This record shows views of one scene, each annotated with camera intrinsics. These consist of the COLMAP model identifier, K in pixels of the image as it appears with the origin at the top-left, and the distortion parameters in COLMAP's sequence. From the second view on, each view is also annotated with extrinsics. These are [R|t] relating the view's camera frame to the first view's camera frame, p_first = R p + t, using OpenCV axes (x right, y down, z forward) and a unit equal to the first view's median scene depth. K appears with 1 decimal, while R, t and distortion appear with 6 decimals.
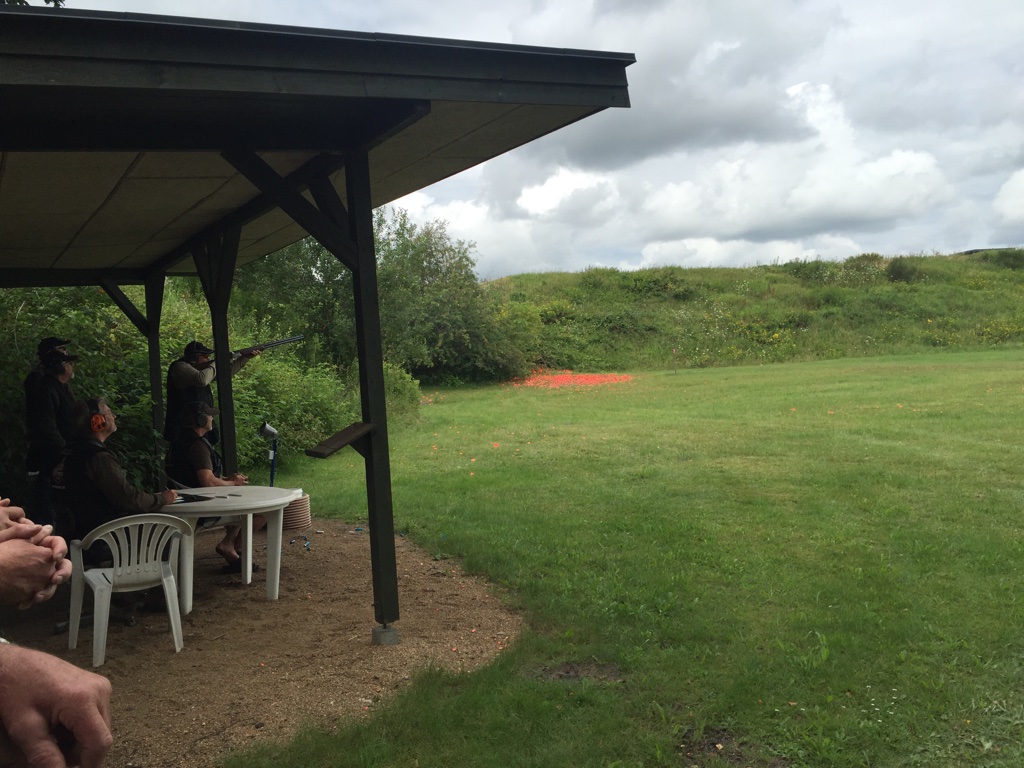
lens RADIAL K [[870.4, 0, 515.2], [0, 870.4, 379.6], [0, 0, 1]] dist [0.083997, -0.125386]
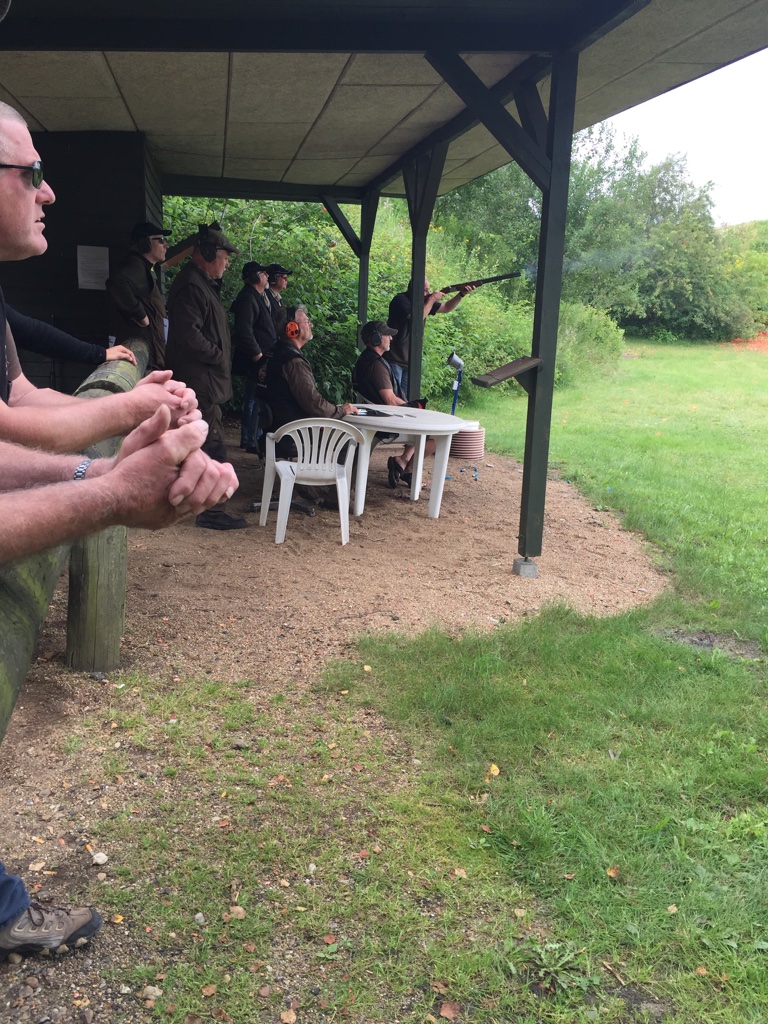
lens RADIAL K [[870.4, 0, 391.0], [0, 870.4, 515.5], [0, 0, 1]] dist [0.083997, -0.125386]
pose [[0.926408, 0.174611, -0.333586, 0.003429], [-0.099745, 0.968125, 0.229748, 0.001008], [0.363070, -0.179566, 0.914296, 0.001100]]
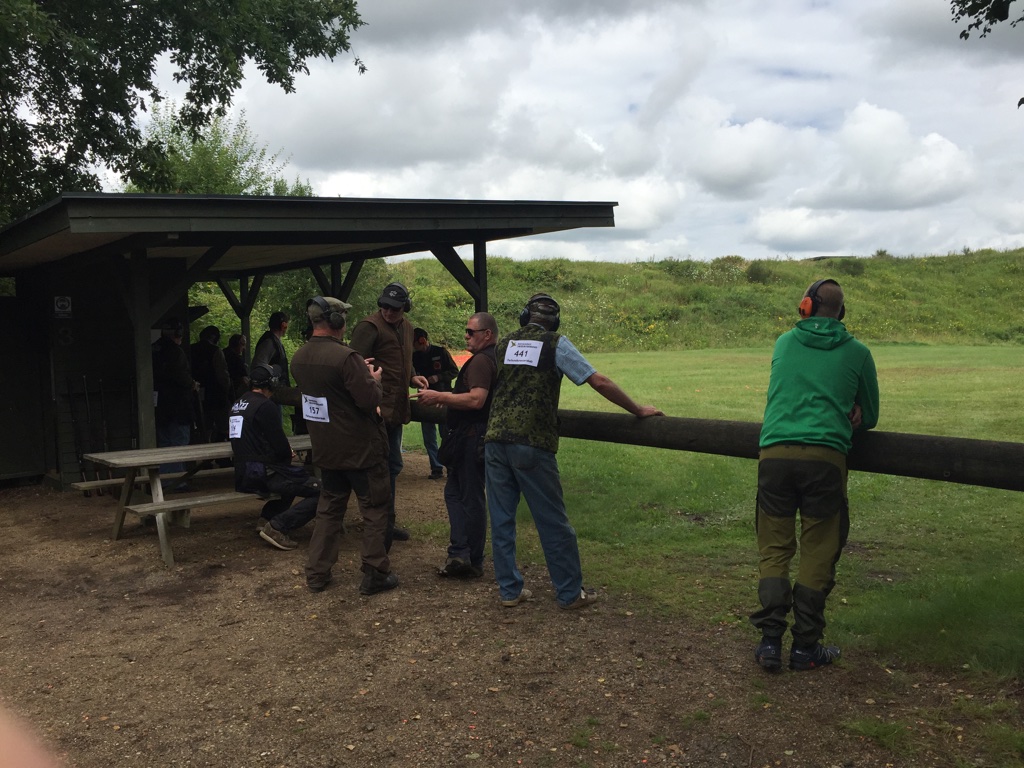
lens RADIAL K [[870.4, 0, 518.3], [0, 870.4, 380.0], [0, 0, 1]] dist [0.083997, -0.125386]
pose [[0.988959, 0.029246, 0.145277, -0.032984], [-0.032493, 0.999271, 0.020033, 0.001424], [-0.144586, -0.024533, 0.989188, -0.087299]]
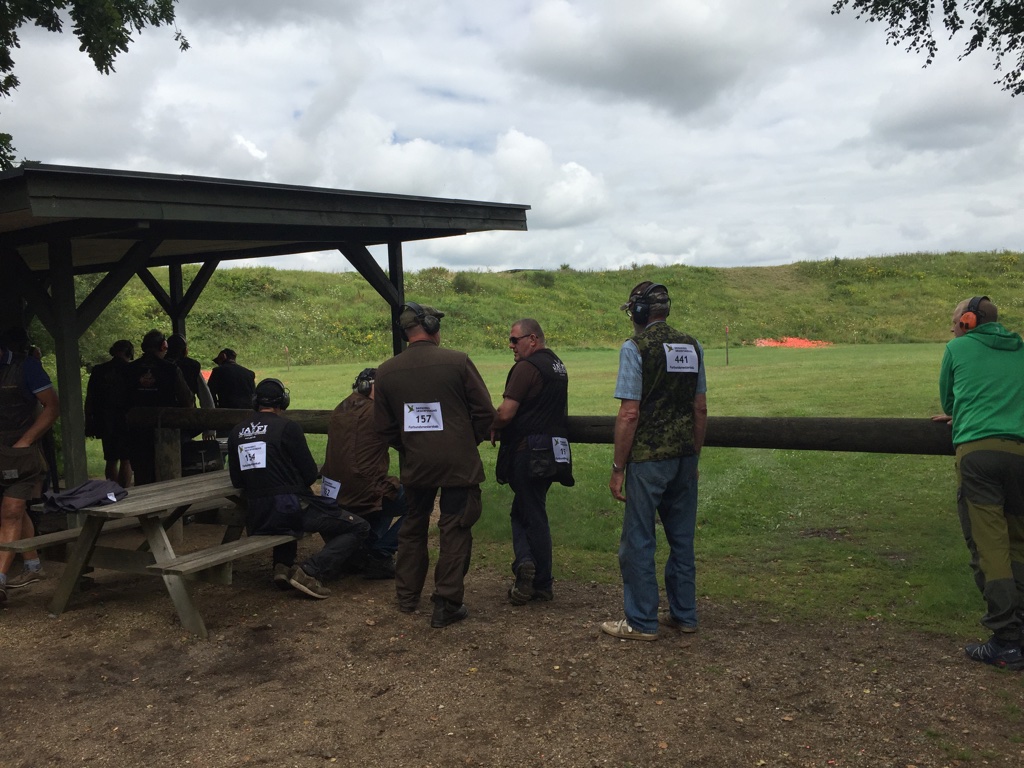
lens RADIAL K [[870.4, 0, 511.0], [0, 870.4, 374.3], [0, 0, 1]] dist [0.083997, -0.125386]
pose [[0.879607, 0.002259, 0.475696, -0.074116], [-0.000048, 0.999989, -0.004662, 0.002657], [-0.475701, 0.004078, 0.879597, -0.064843]]
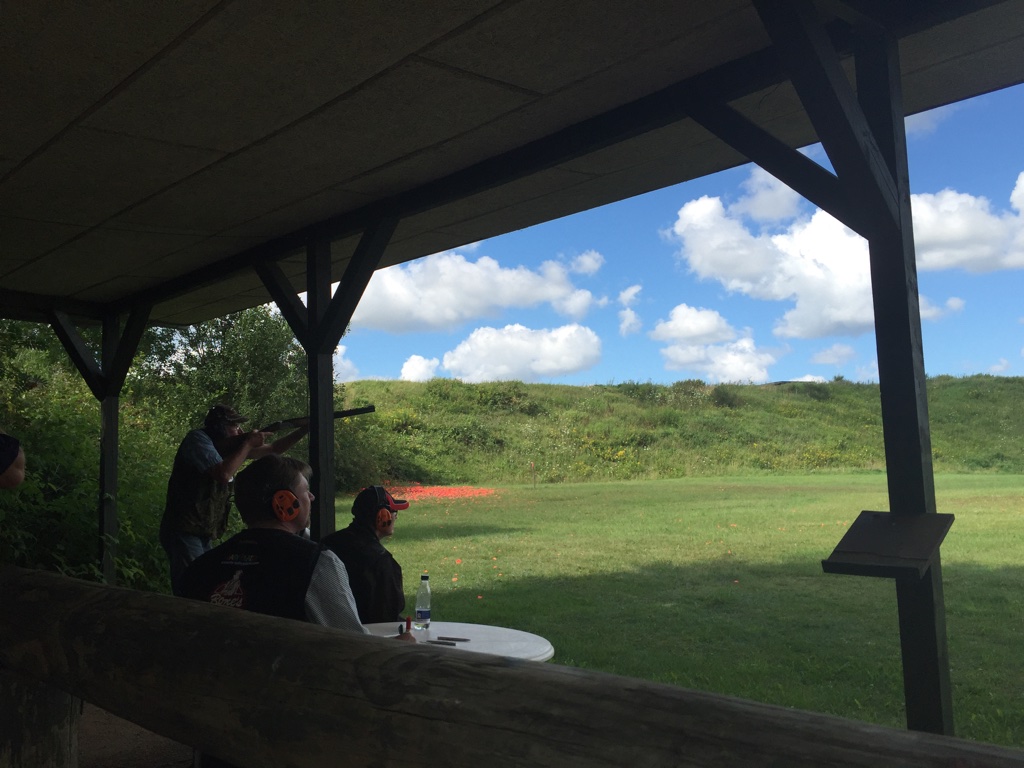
lens RADIAL K [[870.4, 0, 516.9], [0, 870.4, 385.0], [0, 0, 1]] dist [0.083997, -0.125386]
pose [[0.974003, 0.051026, 0.220714, -0.046609], [-0.022805, 0.991439, -0.128567, 0.004079], [-0.225384, 0.120192, 0.966828, 0.045646]]
